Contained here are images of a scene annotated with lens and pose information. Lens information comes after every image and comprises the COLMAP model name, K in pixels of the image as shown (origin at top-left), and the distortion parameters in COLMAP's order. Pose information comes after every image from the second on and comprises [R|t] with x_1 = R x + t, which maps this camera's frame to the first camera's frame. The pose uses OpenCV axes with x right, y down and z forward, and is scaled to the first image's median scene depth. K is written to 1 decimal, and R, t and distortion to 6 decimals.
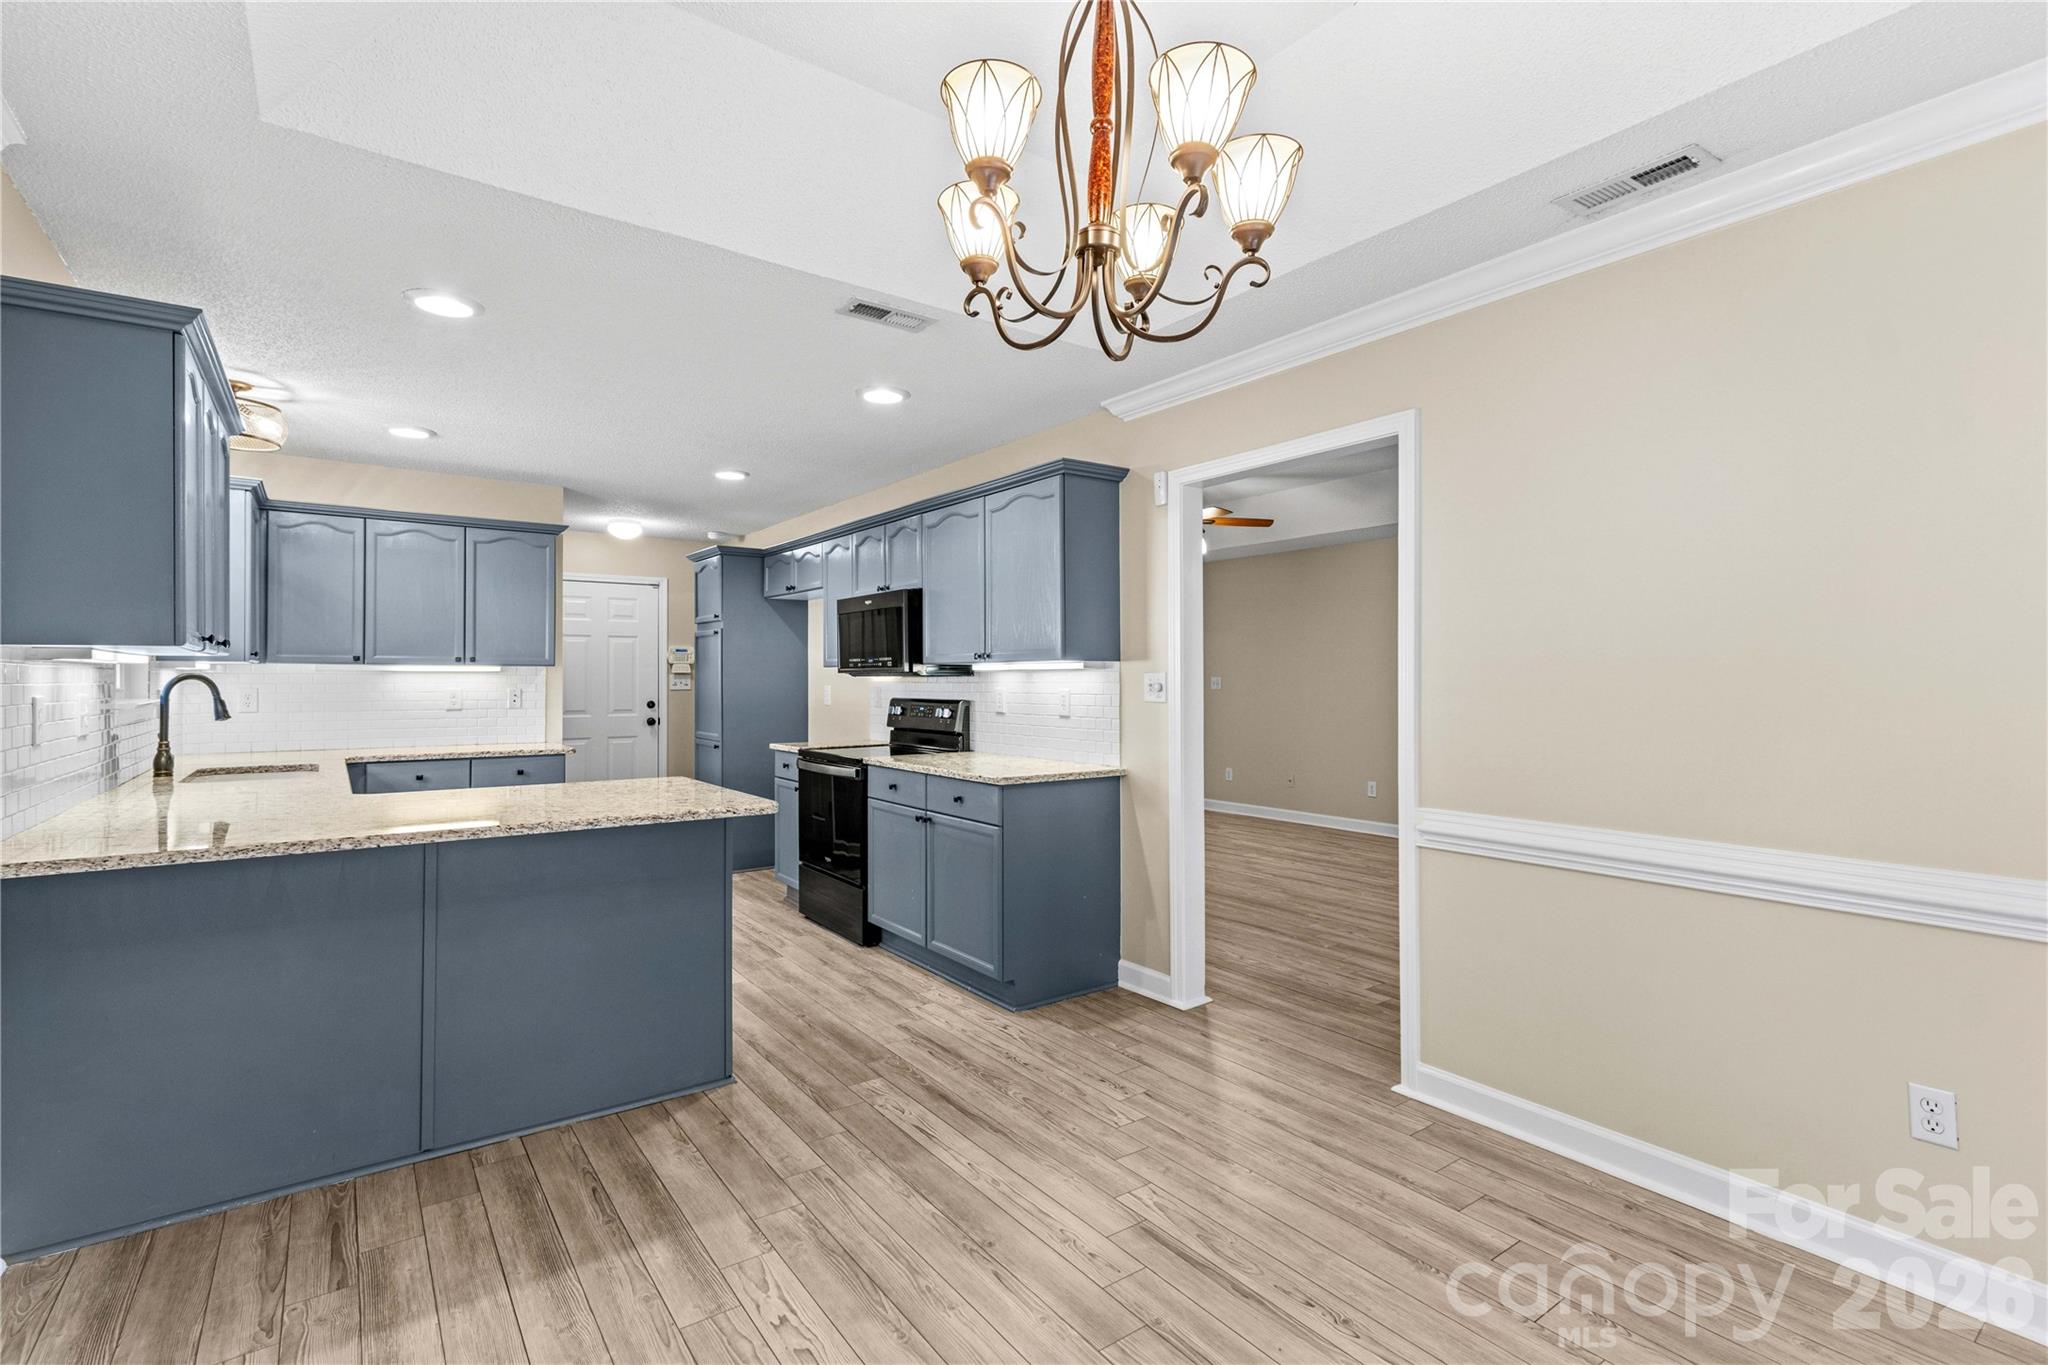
lens RADIAL K [[949.2, 0, 1016.2], [0, 949.2, 674.2], [0, 0, 1]] dist [0.006627, 0.000986]
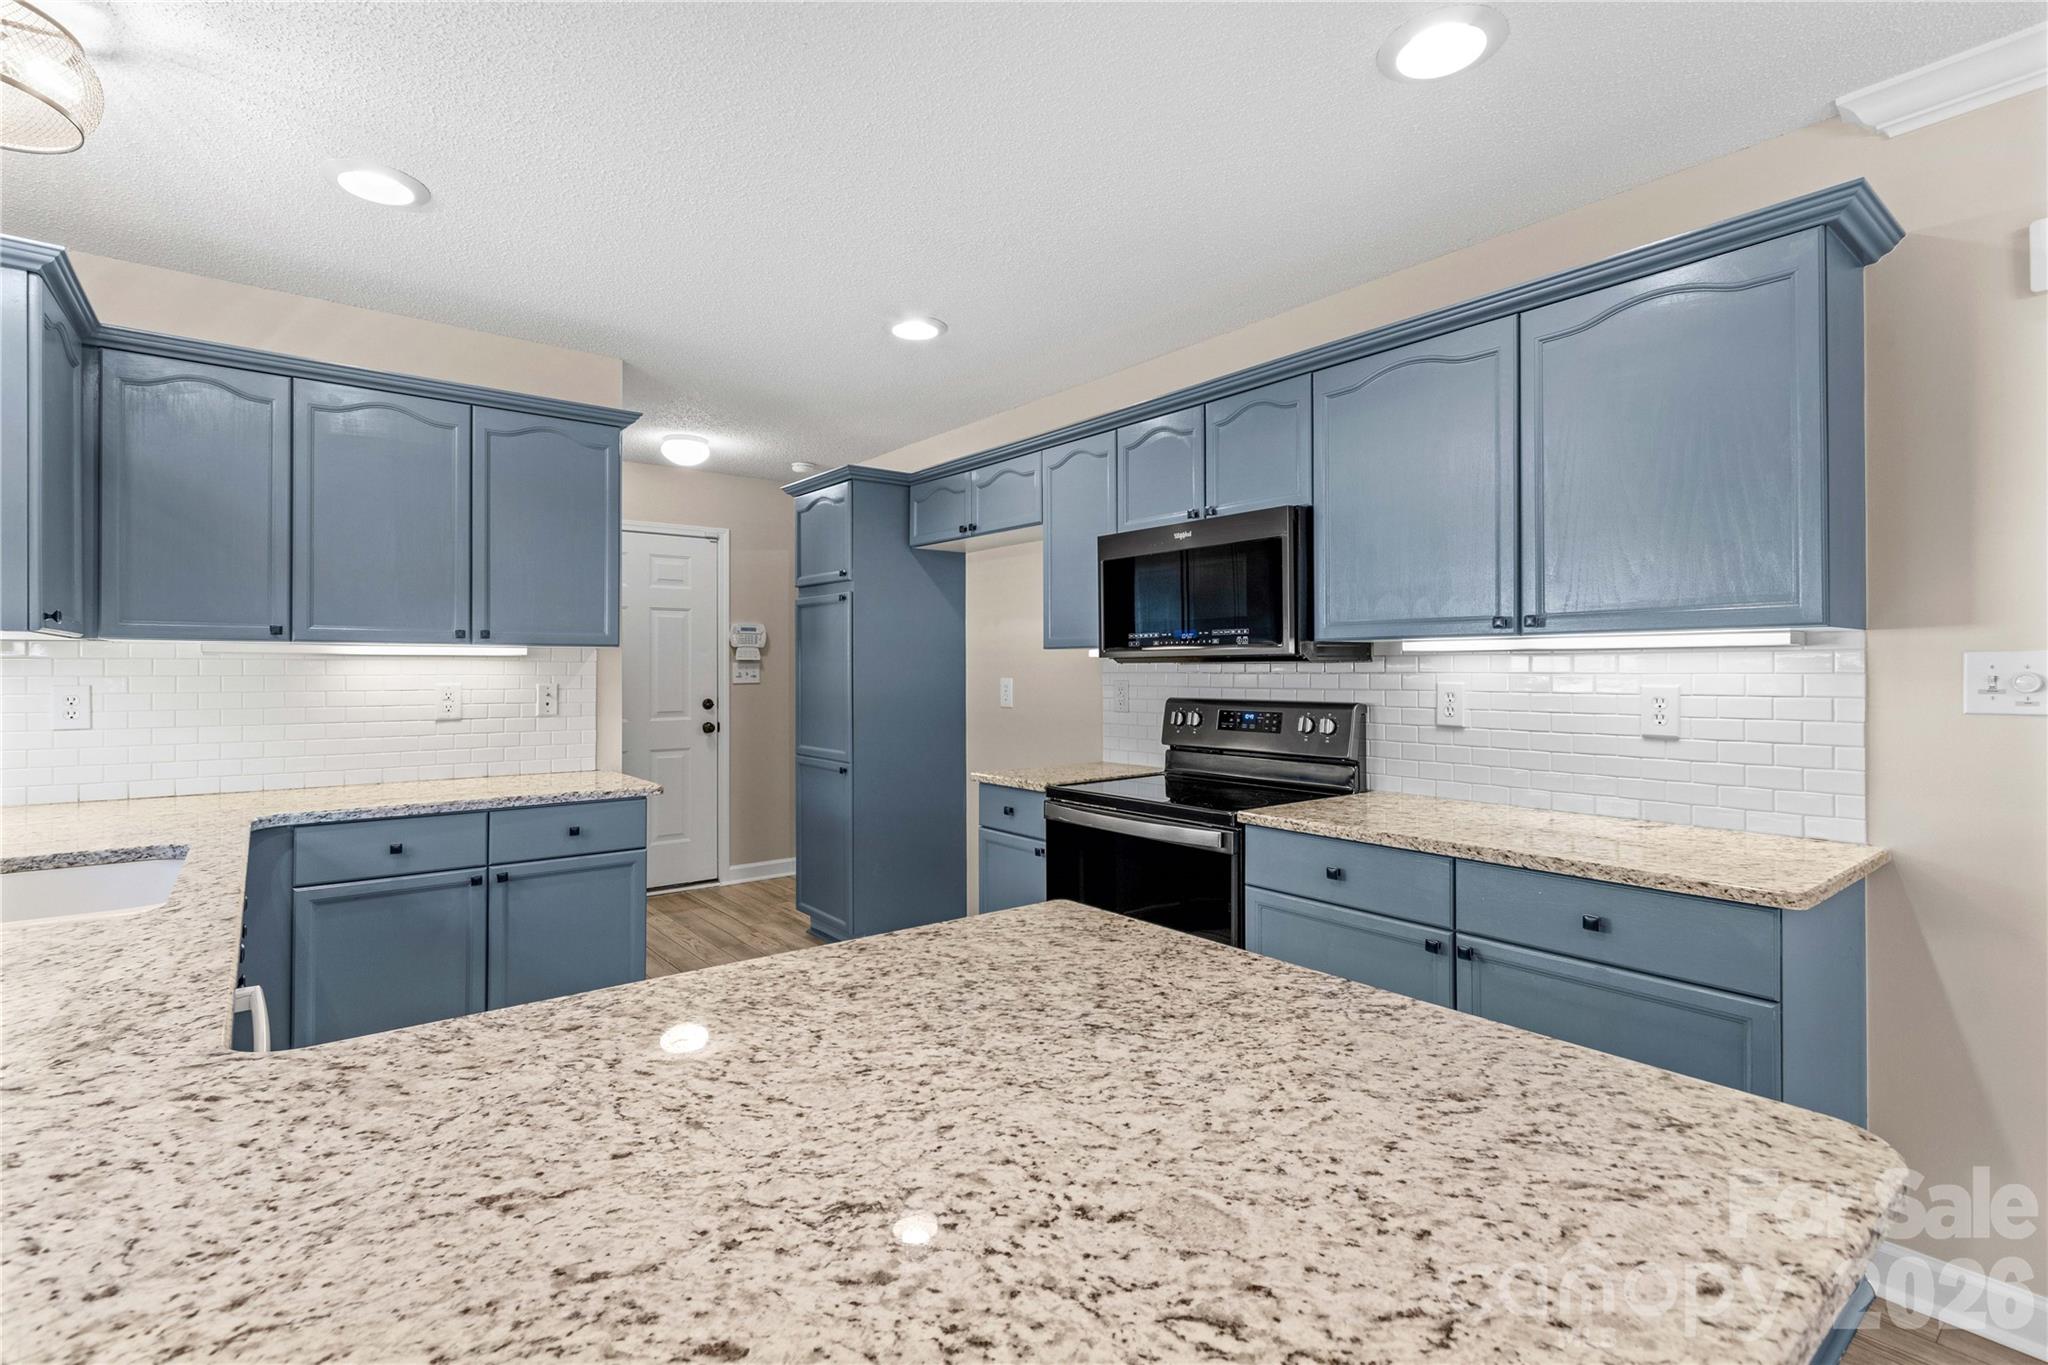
lens RADIAL K [[949.2, 0, 1016.0], [0, 949.2, 665.4], [0, 0, 1]] dist [0.006627, 0.000986]
pose [[0.999181, -0.001119, 0.040452, -0.289161], [0.001068, 0.999999, 0.001276, 0.003256], [-0.040453, -0.001232, 0.999181, 0.434189]]
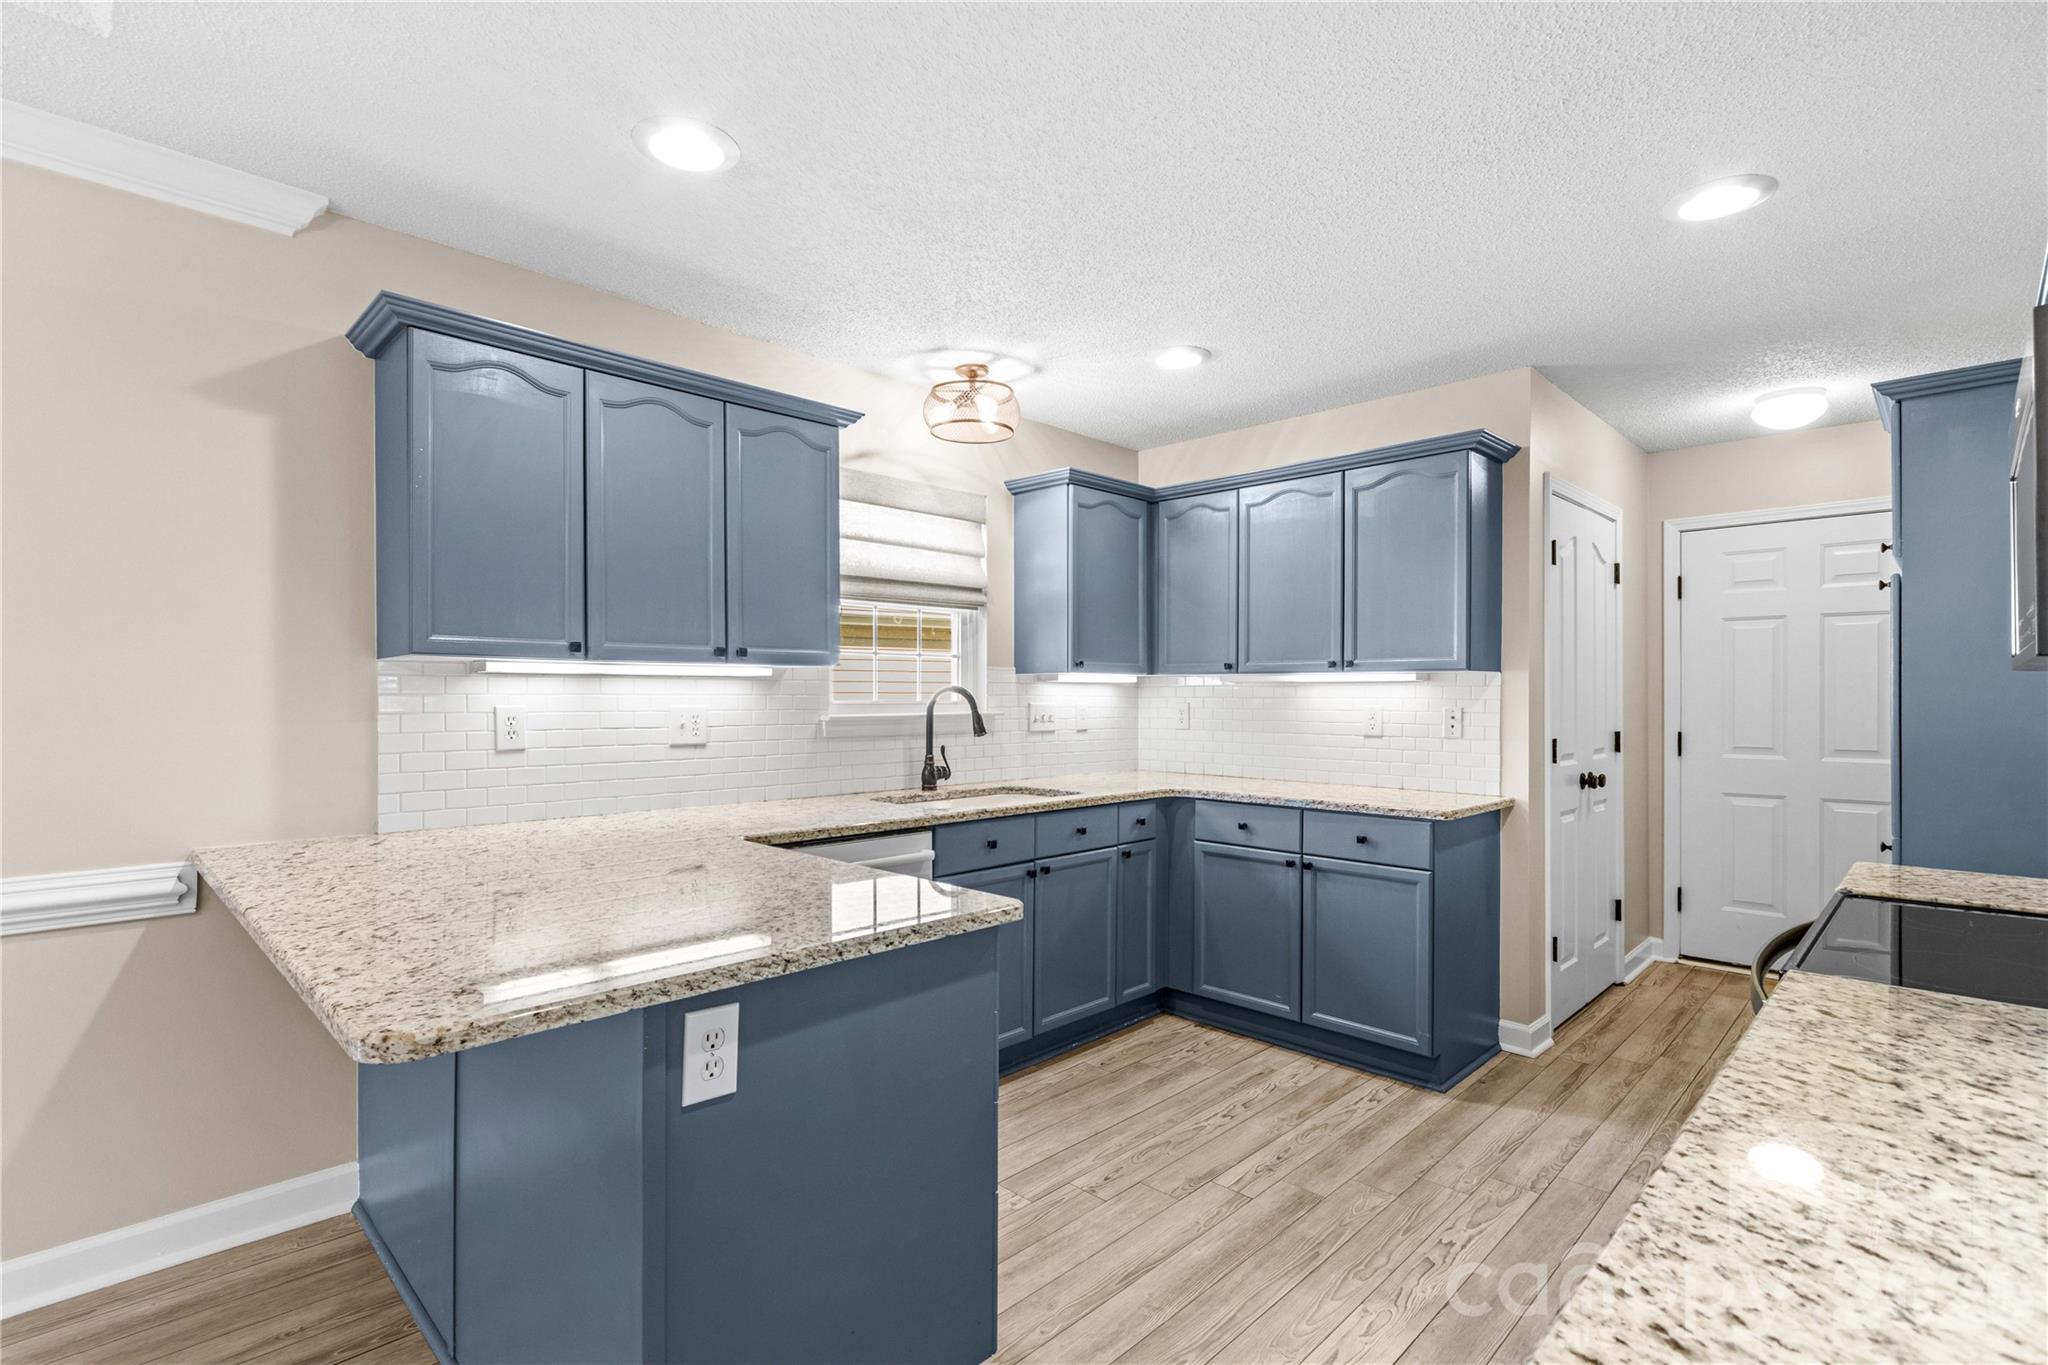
lens RADIAL K [[949.2, 0, 994.0], [0, 949.2, 698.4], [0, 0, 1]] dist [0.006627, 0.000986]
pose [[0.141022, 0.003940, -0.989999, 0.073618], [0.006295, 0.999968, 0.004876, 0.004844], [0.989986, -0.006920, 0.140993, 0.694153]]
